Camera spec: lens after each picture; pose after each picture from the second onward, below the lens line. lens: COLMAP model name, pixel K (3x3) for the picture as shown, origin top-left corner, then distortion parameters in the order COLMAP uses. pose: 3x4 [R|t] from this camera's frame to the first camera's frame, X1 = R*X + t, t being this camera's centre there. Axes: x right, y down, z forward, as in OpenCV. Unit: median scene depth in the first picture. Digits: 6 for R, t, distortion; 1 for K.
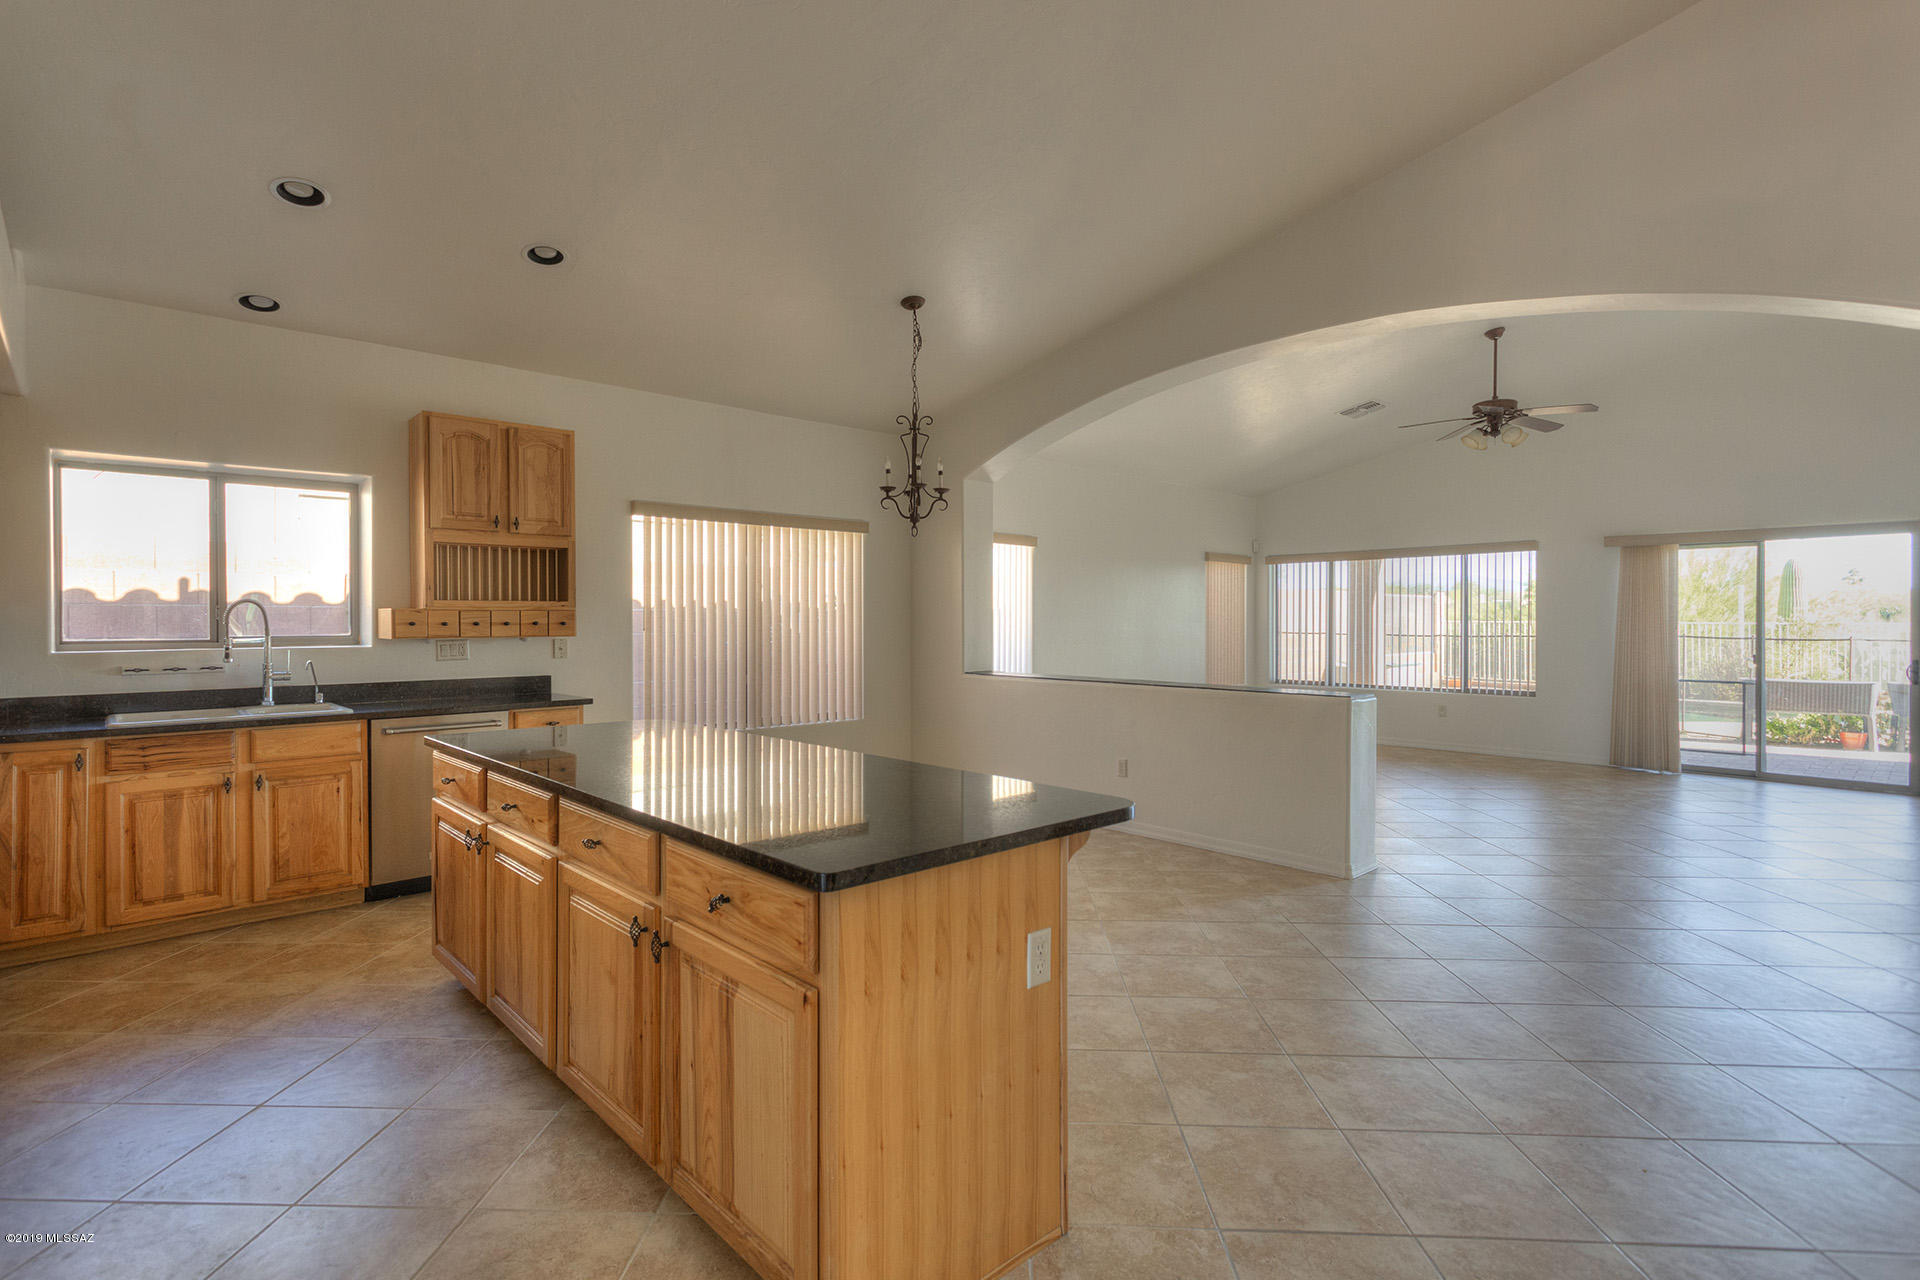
lens RADIAL K [[913.2, 0, 960.0], [0, 913.2, 640.0], [0, 0, 1]] dist [0.002181, 0.001092]
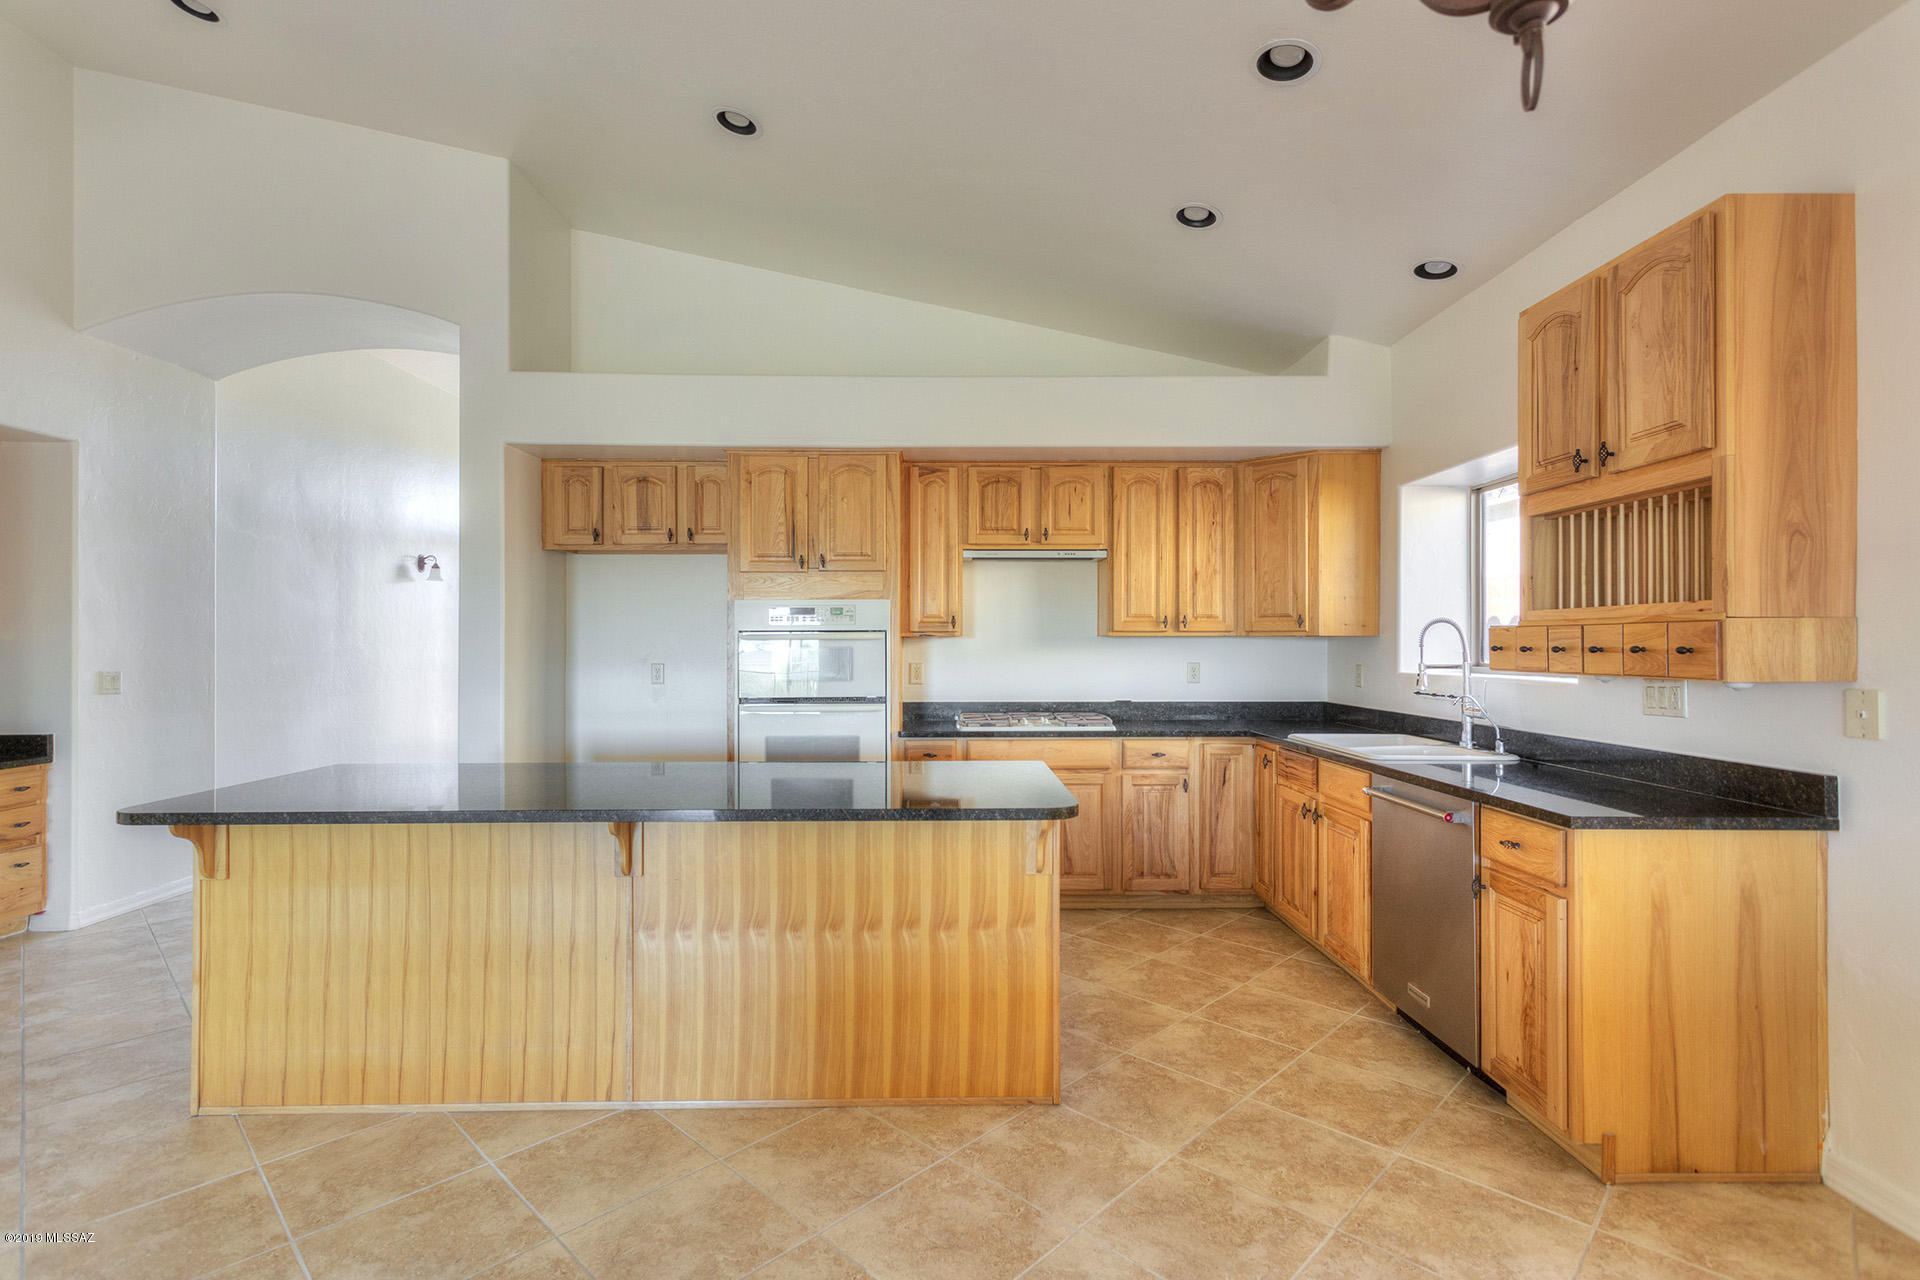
lens RADIAL K [[904.2, 0, 949.5], [0, 904.2, 641.2], [0, 0, 1]] dist [0.000688, 0.001241]
pose [[-0.674768, 0.002104, -0.738027, 0.139503], [-0.012409, 0.999822, 0.014195, -0.025579], [0.737926, 0.018737, -0.674622, 1.090884]]
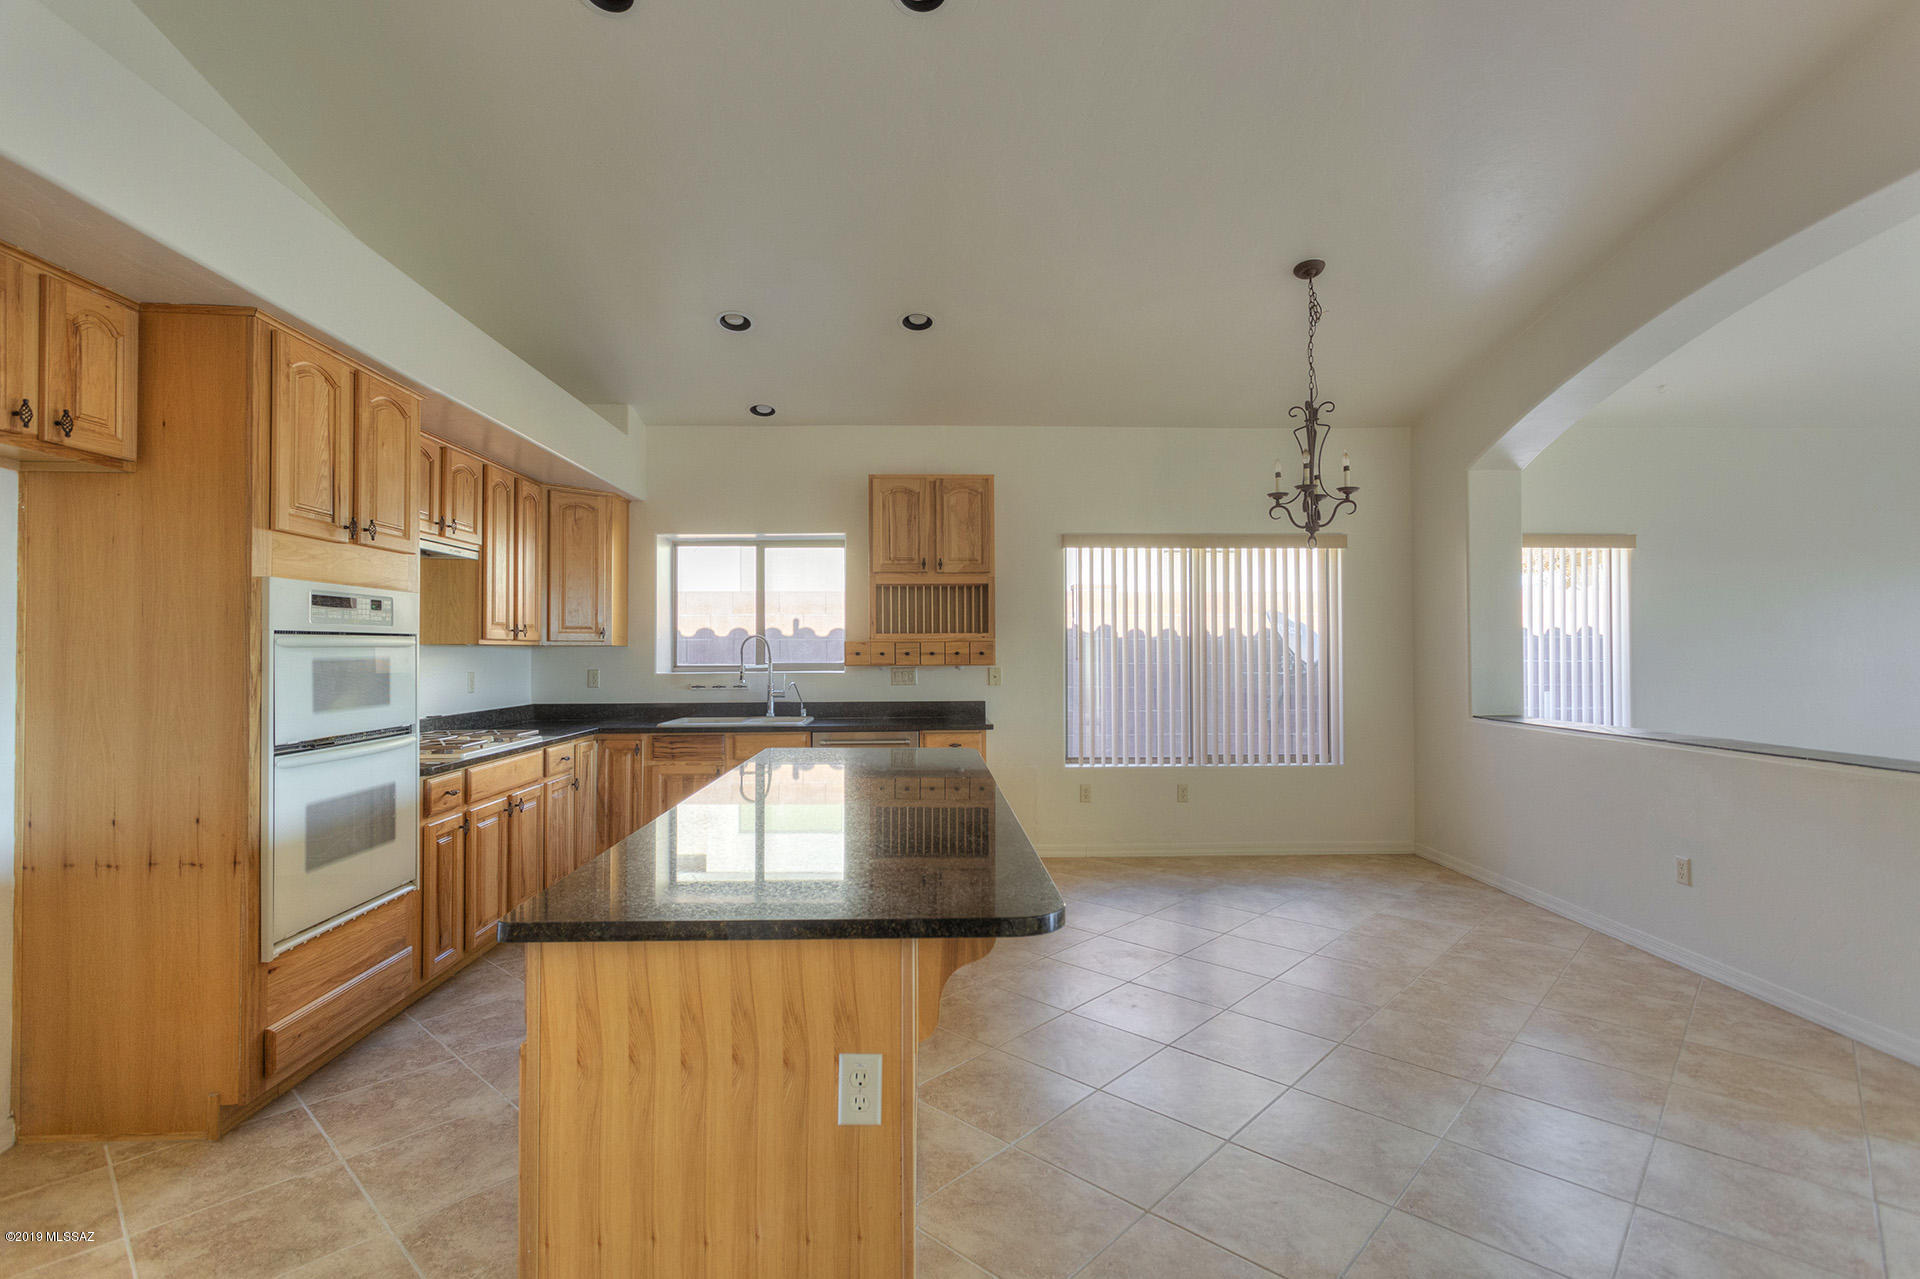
lens RADIAL K [[904.2, 0, 949.5], [0, 904.2, 640.7], [0, 0, 1]] dist [0.000688, 0.001241]
pose [[0.754768, -0.007371, -0.655951, 0.252032], [-0.012085, 0.999611, -0.025139, -0.005991], [0.655881, 0.026902, 0.754385, 0.177544]]
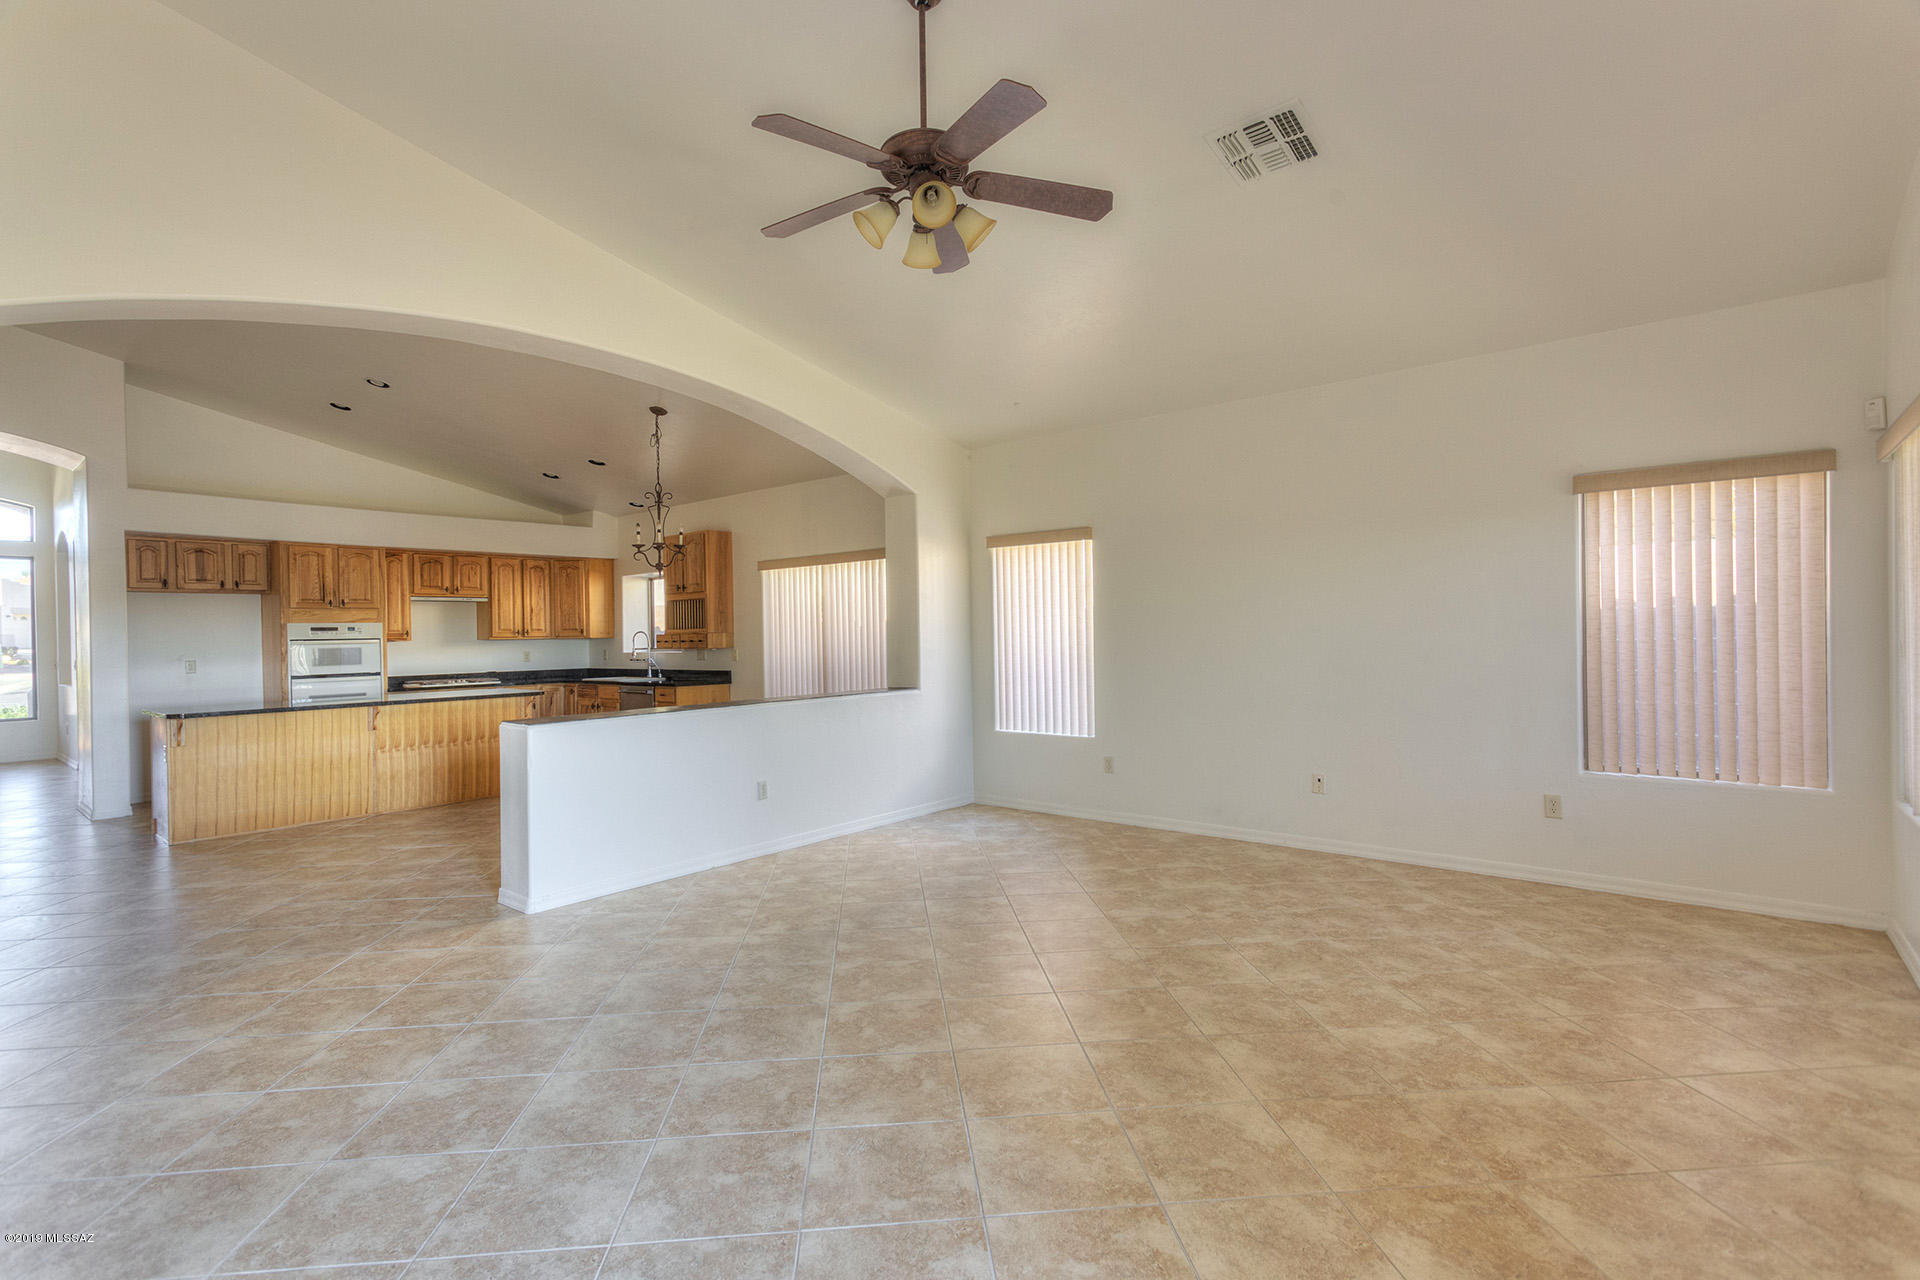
lens RADIAL K [[904.2, 0, 949.5], [0, 904.2, 641.2], [0, 0, 1]] dist [0.000688, 0.001241]
pose [[0.108731, 0.009392, -0.994027, 1.427506], [-0.003027, 0.999954, 0.009116, -0.037246], [0.994067, 0.002018, 0.108754, 1.360111]]
